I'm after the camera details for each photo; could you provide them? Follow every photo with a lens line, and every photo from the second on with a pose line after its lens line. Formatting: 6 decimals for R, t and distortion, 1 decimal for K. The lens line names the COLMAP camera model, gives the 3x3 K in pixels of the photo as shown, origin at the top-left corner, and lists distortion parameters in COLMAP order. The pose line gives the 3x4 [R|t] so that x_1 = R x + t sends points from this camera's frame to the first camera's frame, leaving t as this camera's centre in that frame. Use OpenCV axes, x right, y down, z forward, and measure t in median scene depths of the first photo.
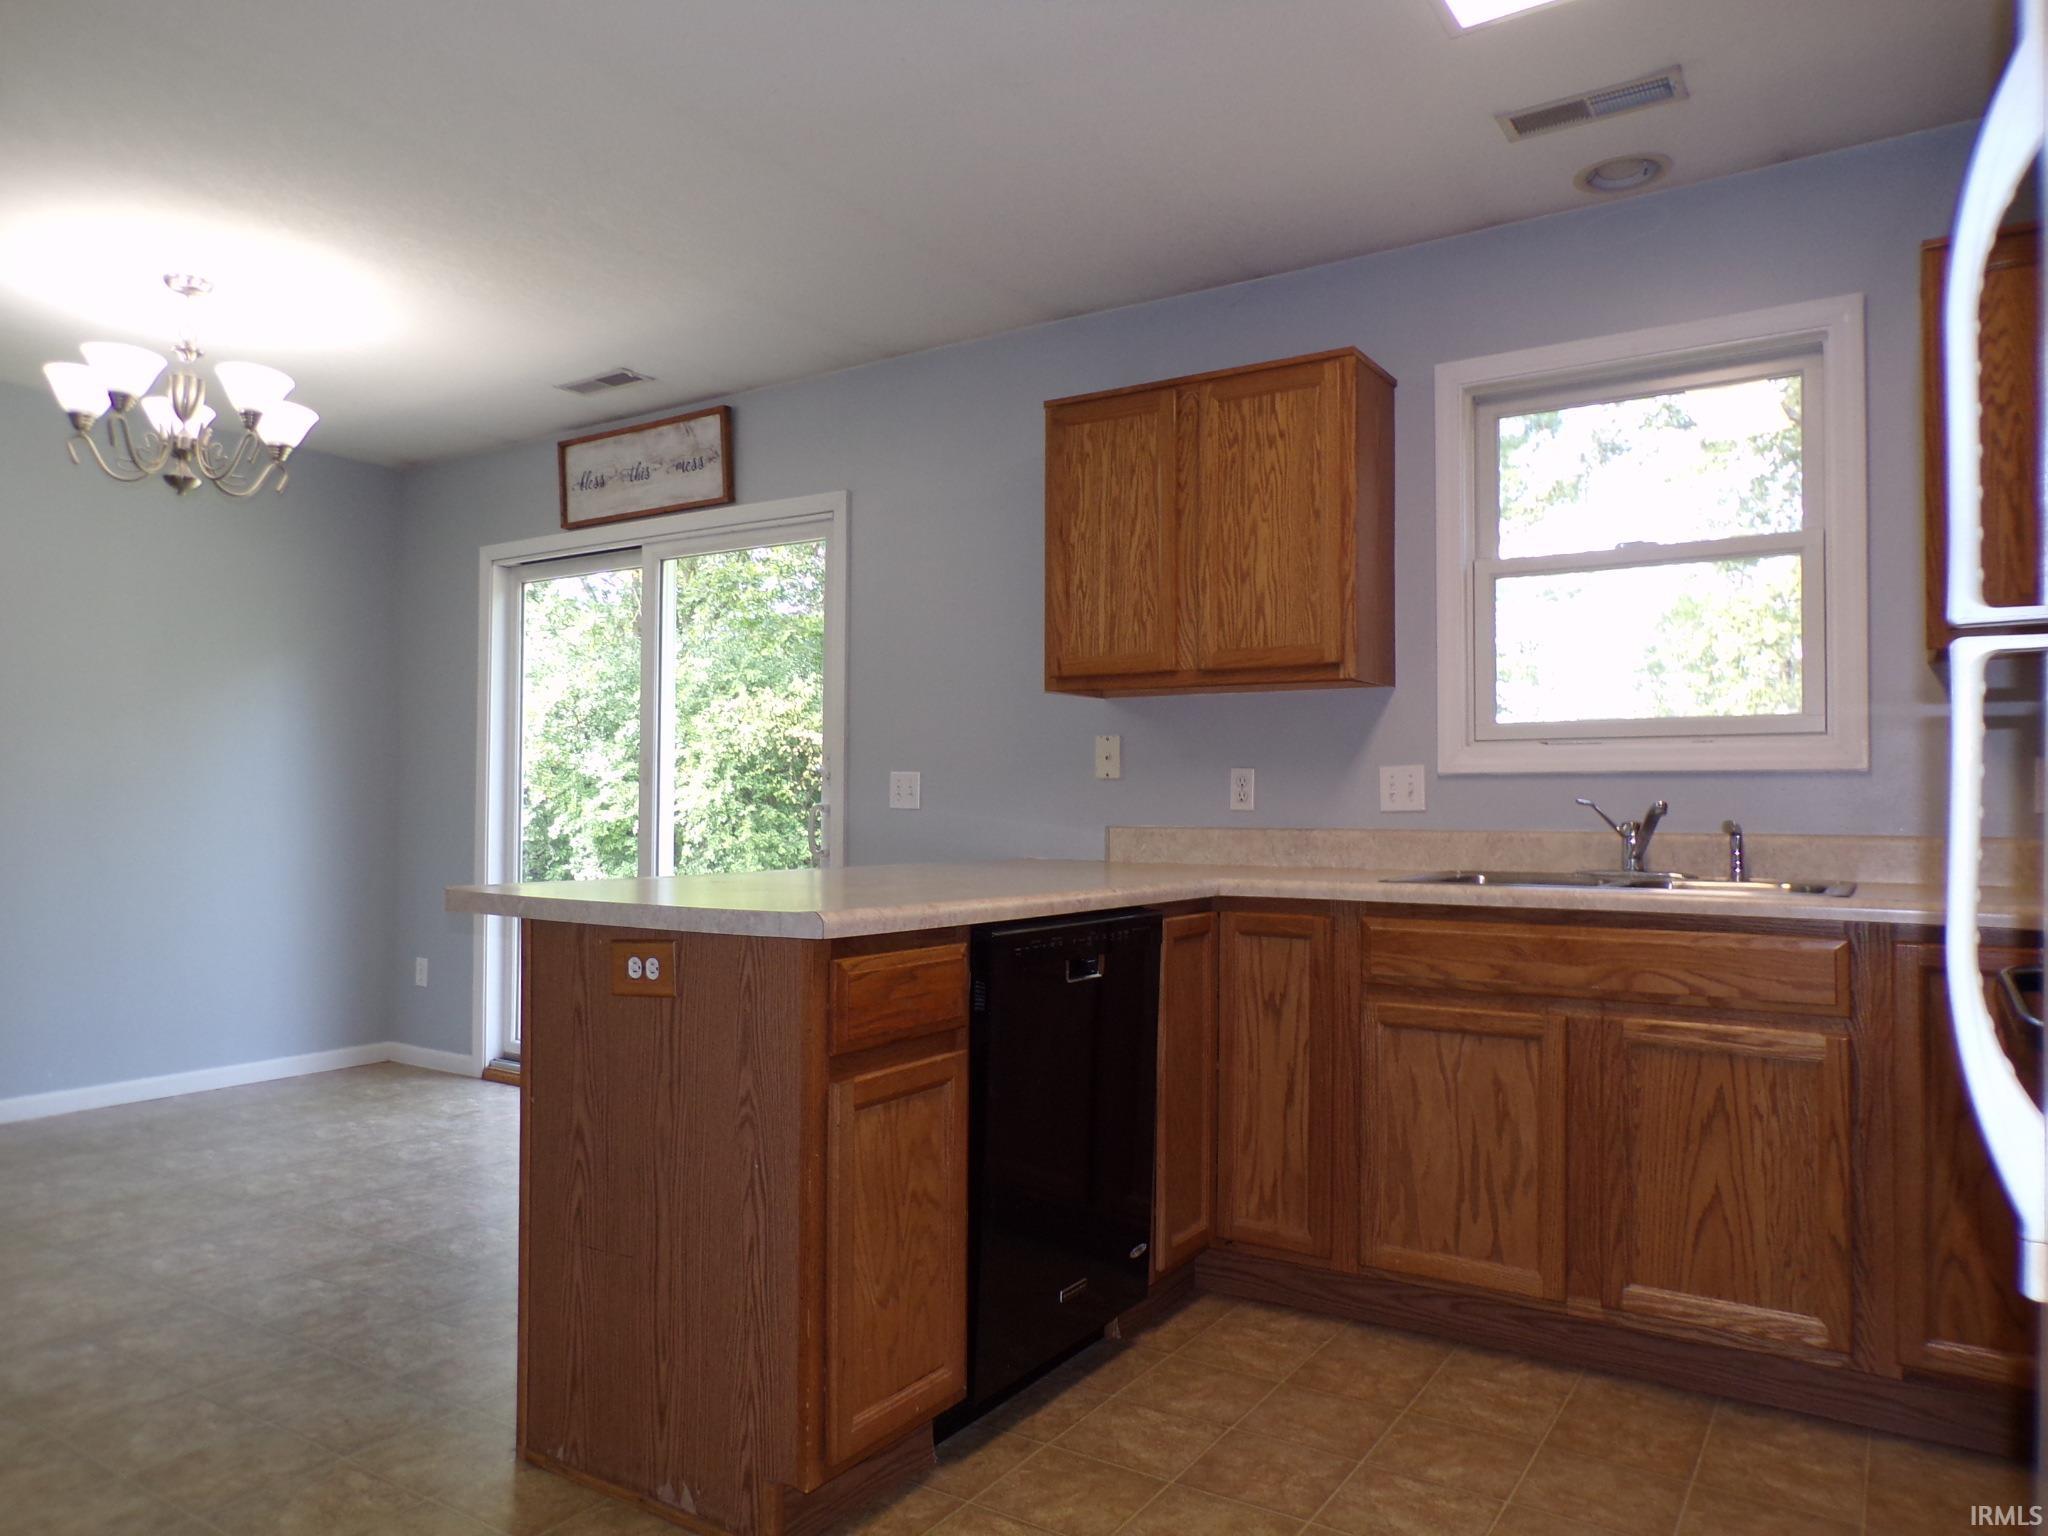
lens RADIAL K [[1388.4, 0, 1024.0], [0, 1388.4, 768.0], [0, 0, 1]] dist [-0.014640, 0.039357]
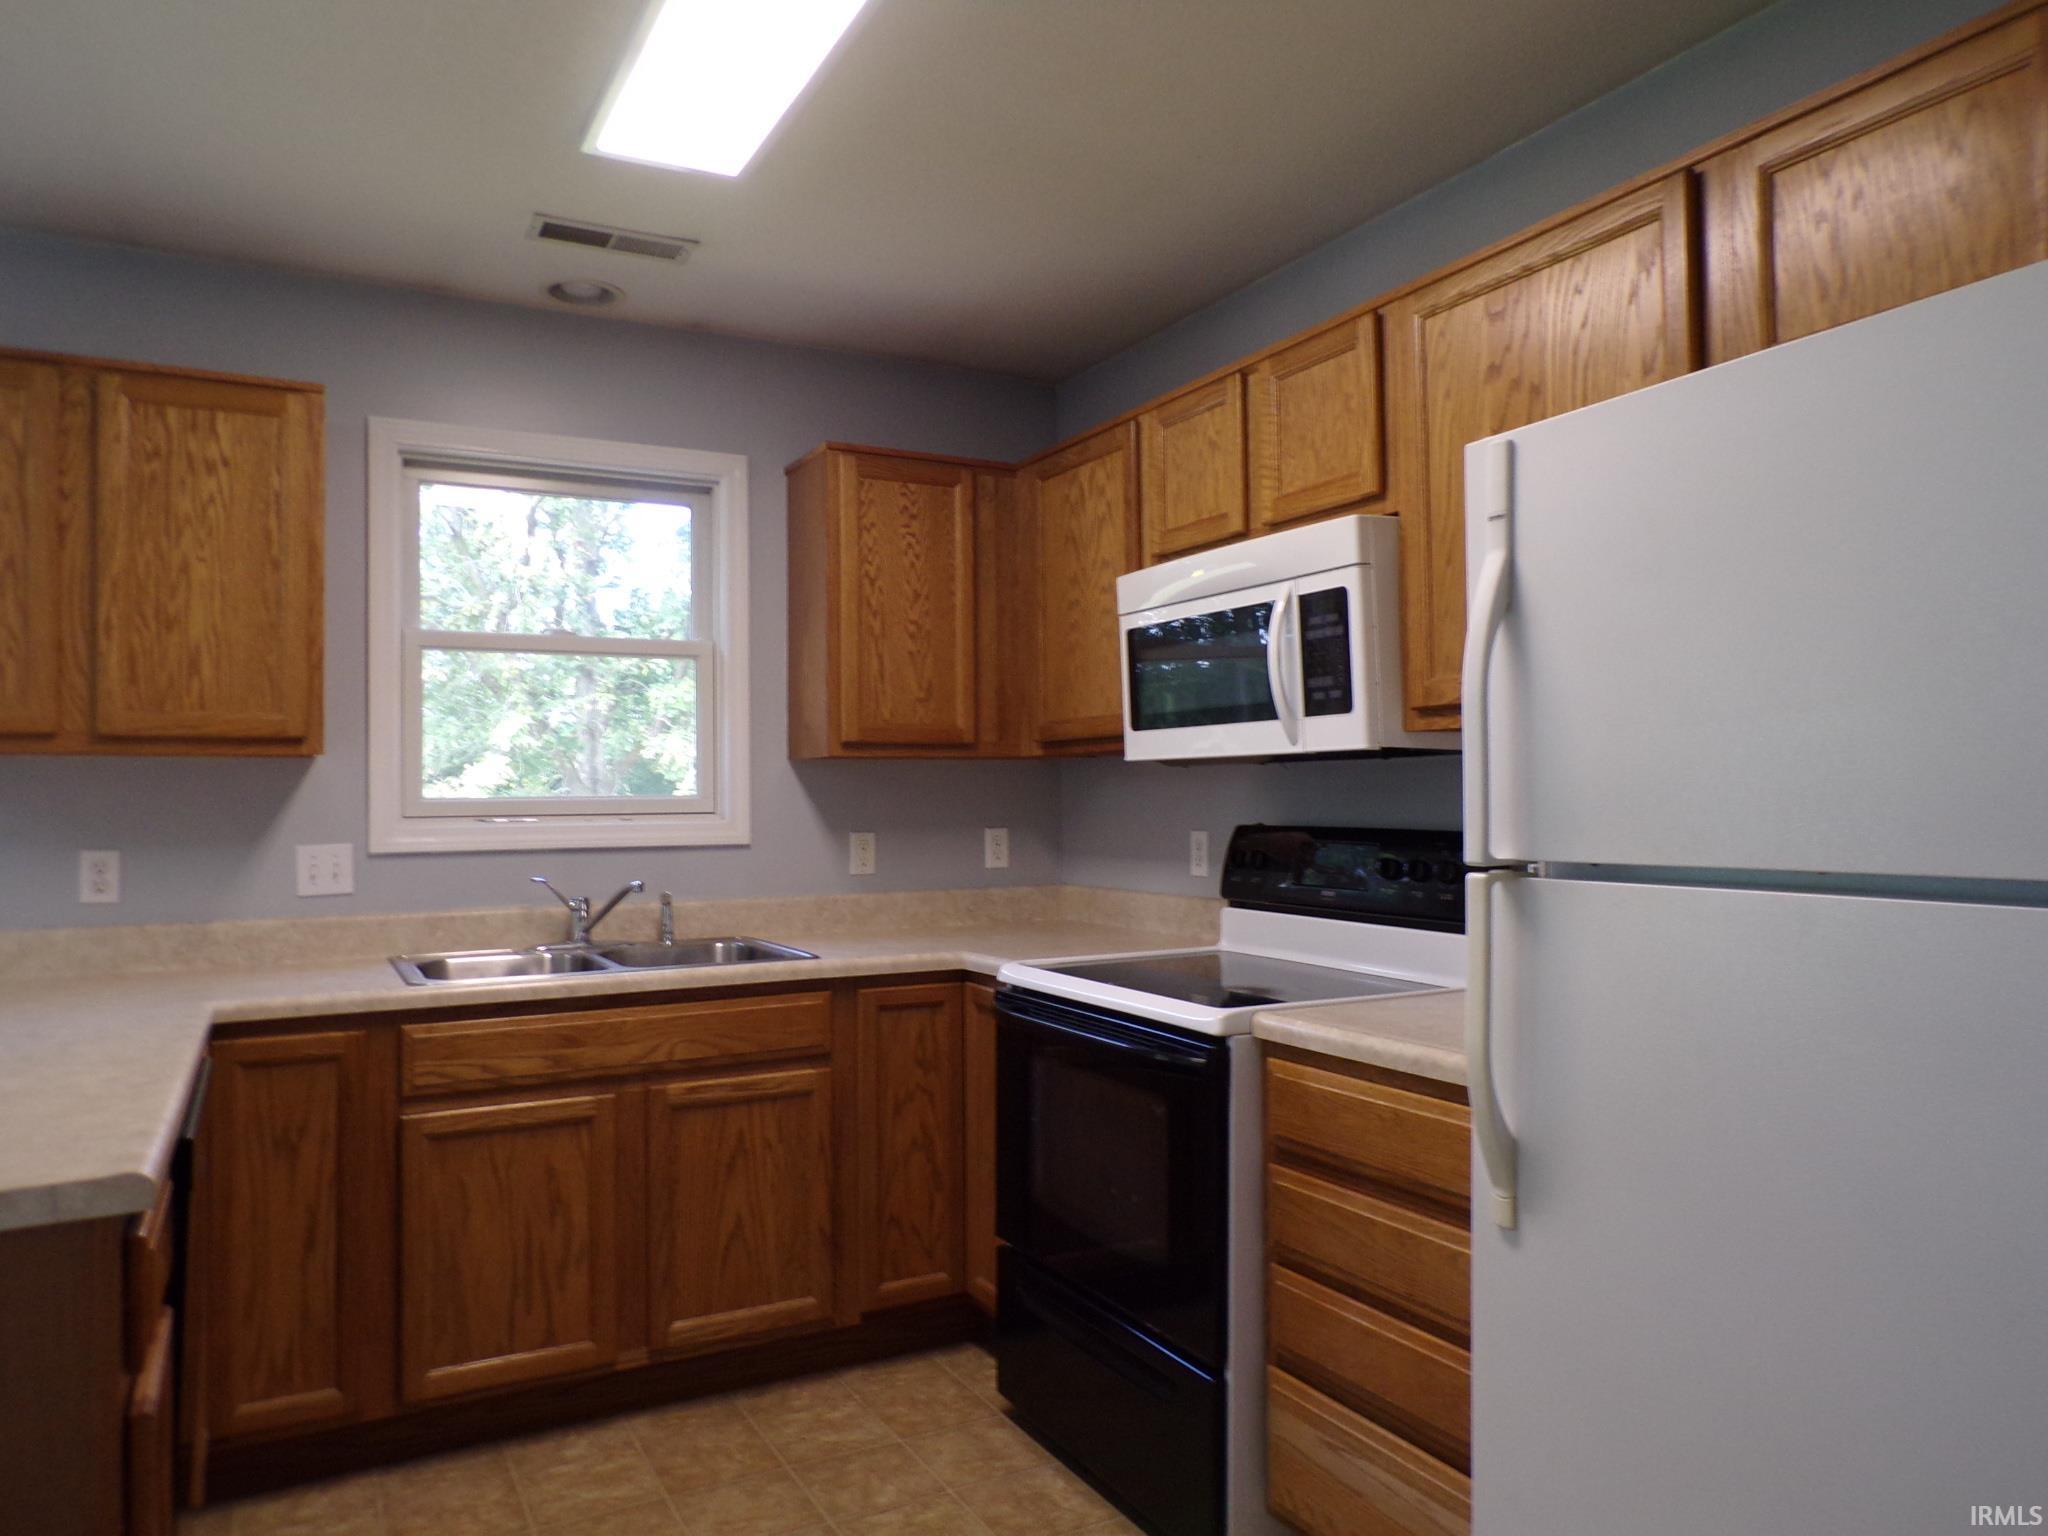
lens RADIAL K [[1388.4, 0, 1024.0], [0, 1388.4, 768.0], [0, 0, 1]] dist [-0.014640, 0.039357]
pose [[0.496951, 0.011862, 0.867697, -0.348193], [-0.013992, 0.999886, -0.005655, -0.063839], [-0.867666, -0.009331, 0.497061, 0.176794]]
